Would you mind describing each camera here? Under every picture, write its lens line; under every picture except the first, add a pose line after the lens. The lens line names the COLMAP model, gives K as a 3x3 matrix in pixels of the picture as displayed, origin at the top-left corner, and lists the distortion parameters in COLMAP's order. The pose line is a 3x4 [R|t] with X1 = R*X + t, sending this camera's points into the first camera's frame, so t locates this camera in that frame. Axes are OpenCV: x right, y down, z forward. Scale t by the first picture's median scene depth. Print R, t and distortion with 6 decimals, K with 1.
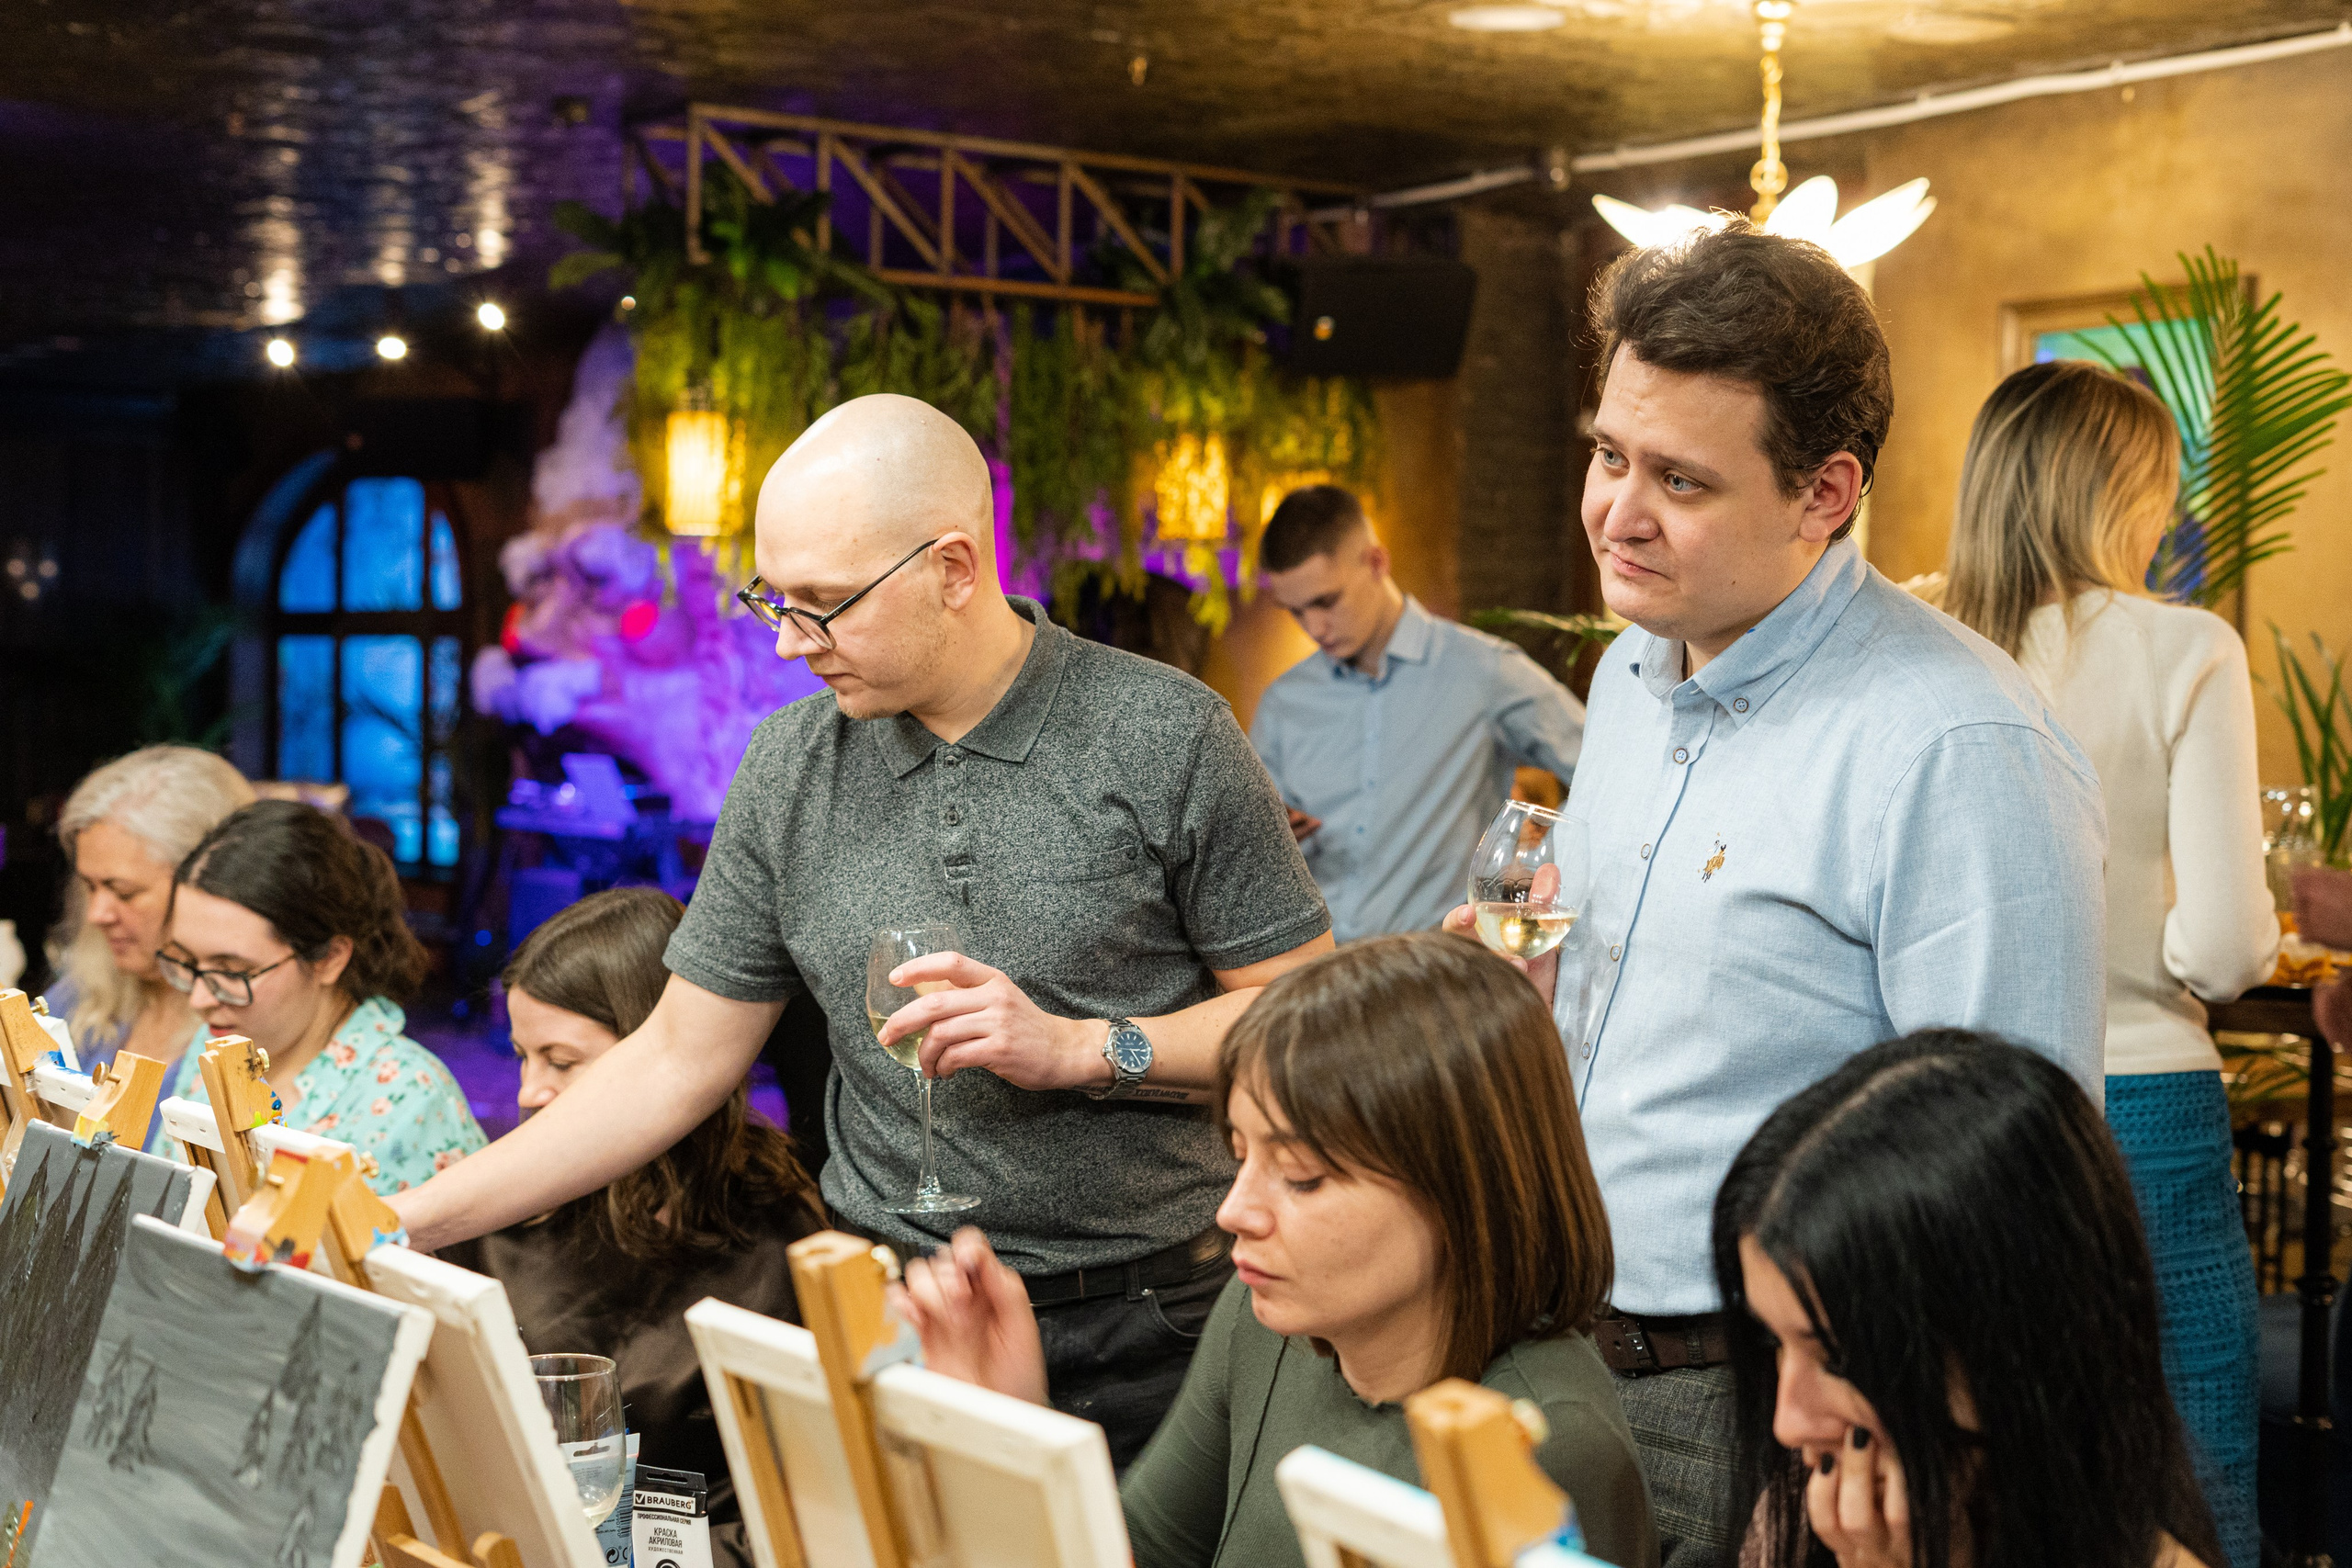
lens RADIAL K [[3455.3, 0, 1176.4], [0, 3455.3, 783.7], [0, 0, 1]] dist [0.001770, 0.000000]
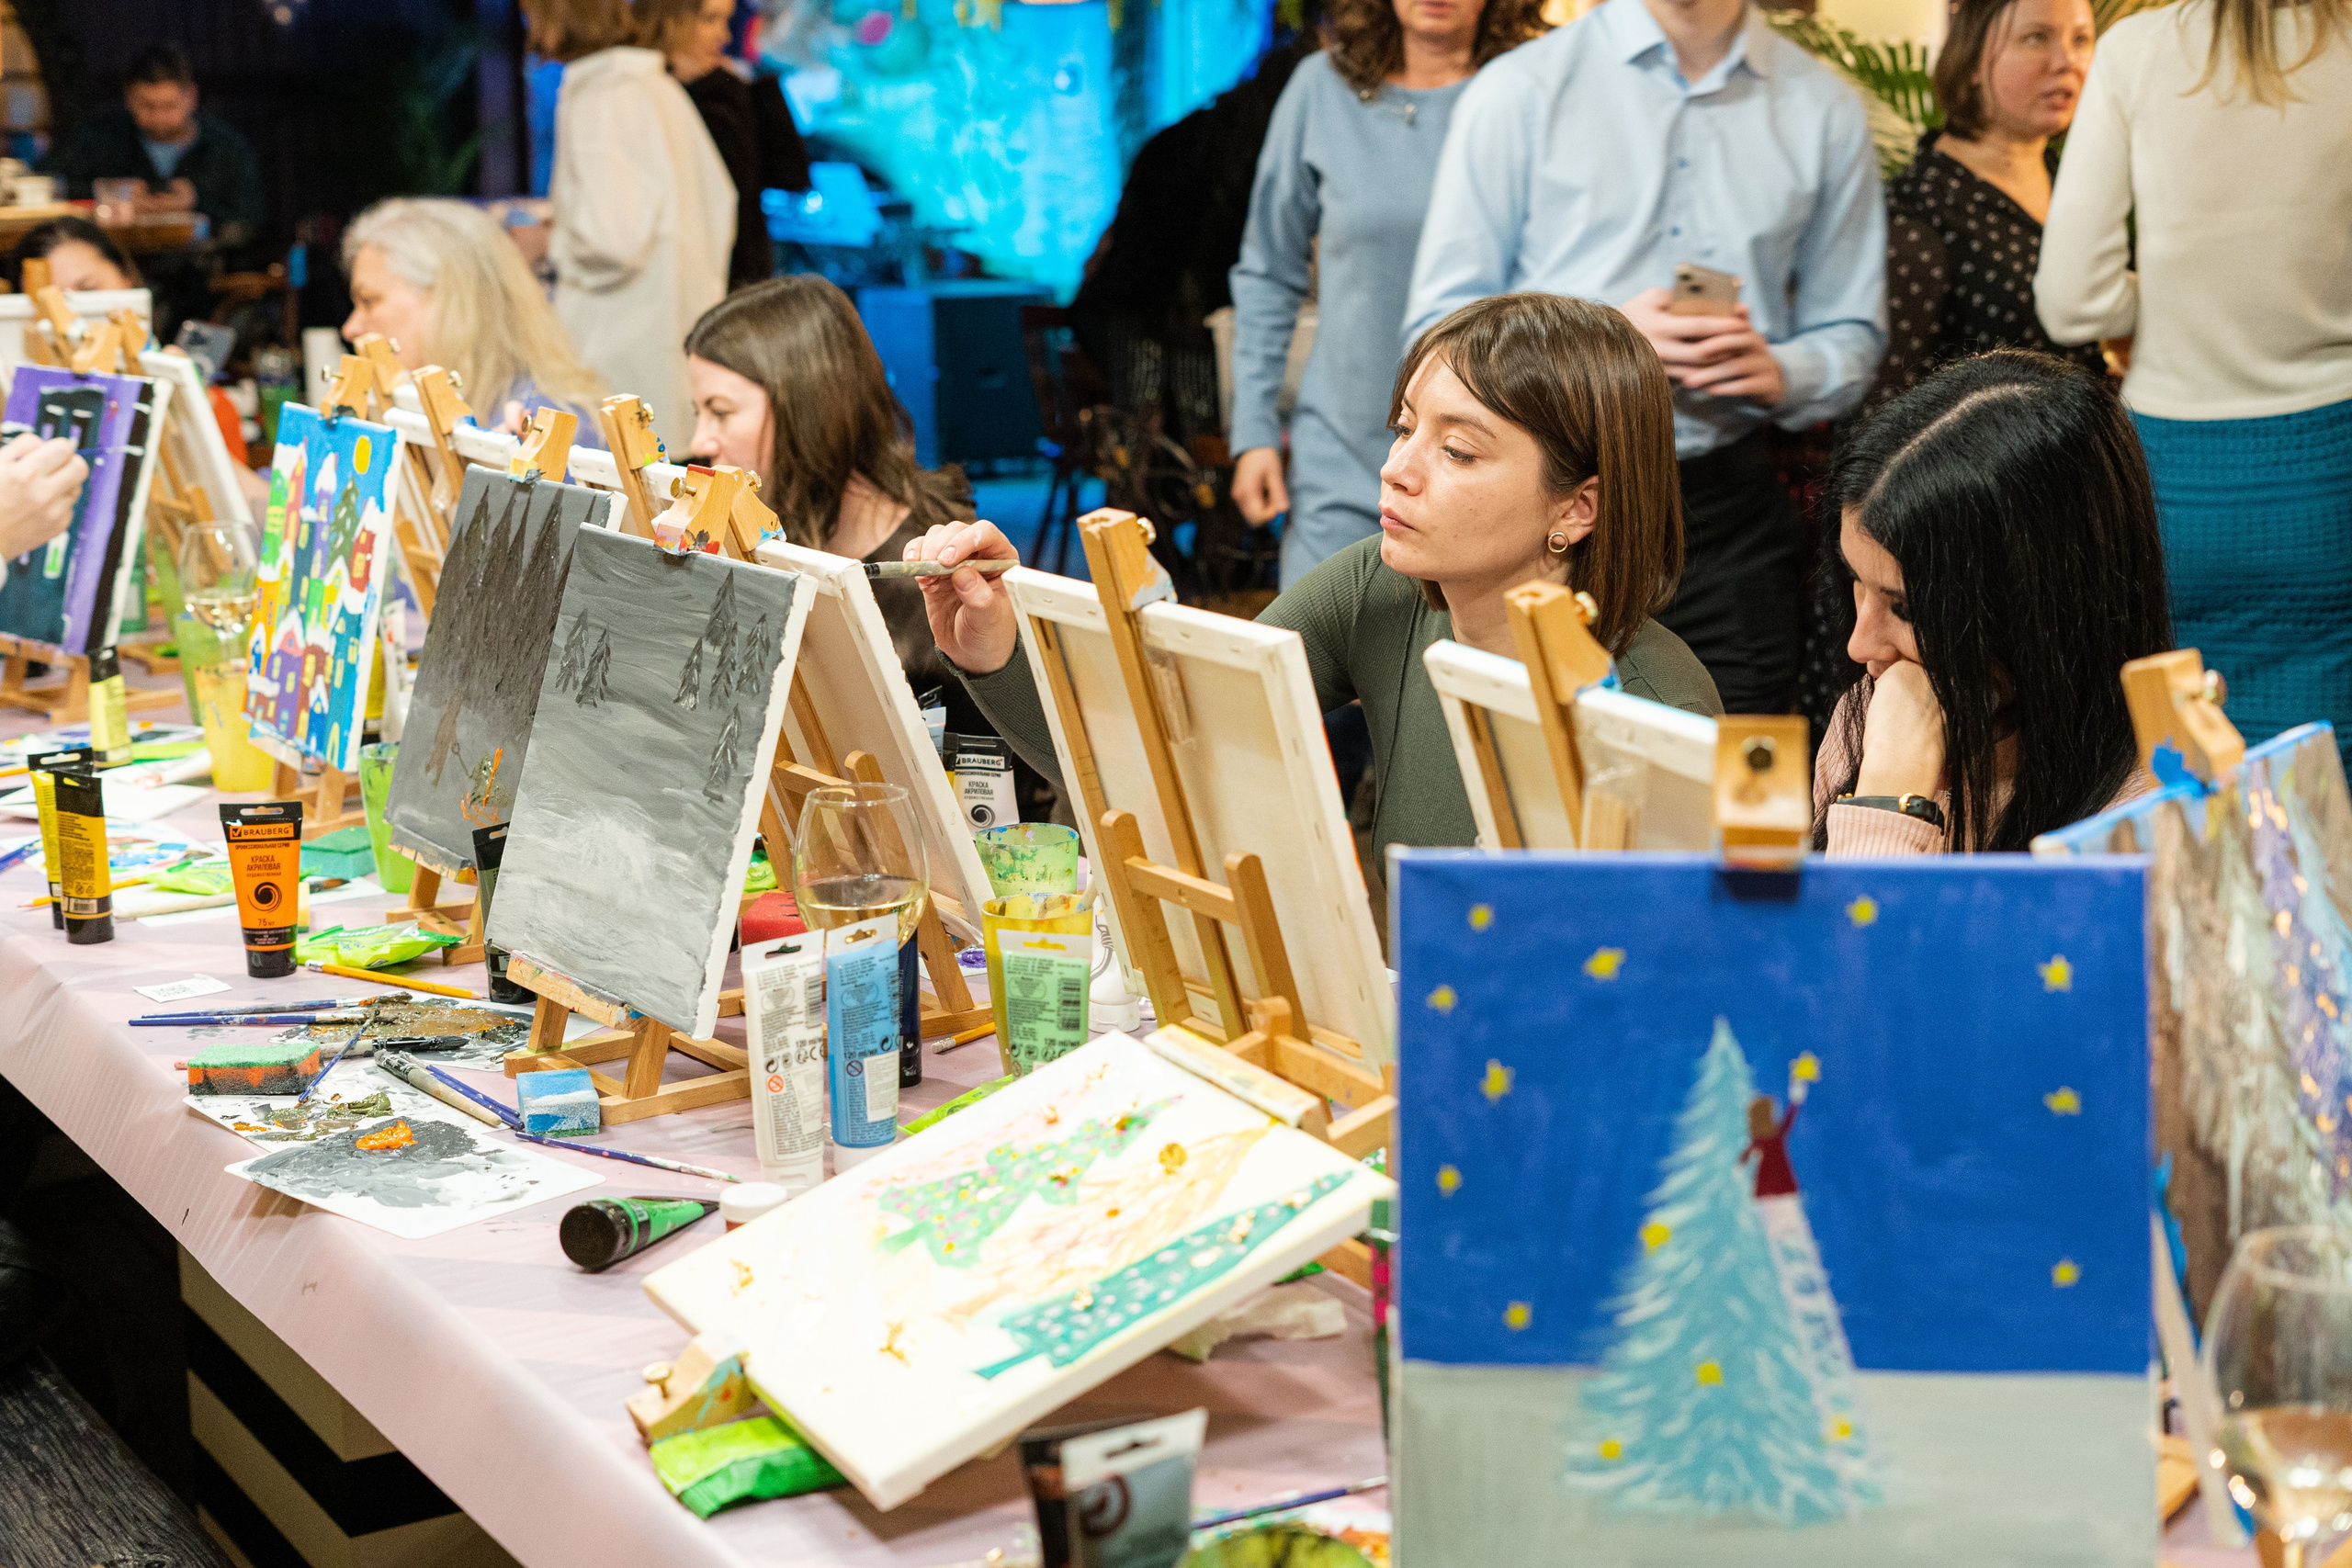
lens RADIAL K [[3455.3, 0, 1177.7], [0, 3455.3, 784.5], [0, 0, 1]] dist [0.001770, 0.000000]
pose [[0.997543, -0.011749, -0.069067, 0.019460], [0.023424, 0.985036, 0.170751, 0.002683], [0.066027, -0.171949, 0.982891, -0.322569]]
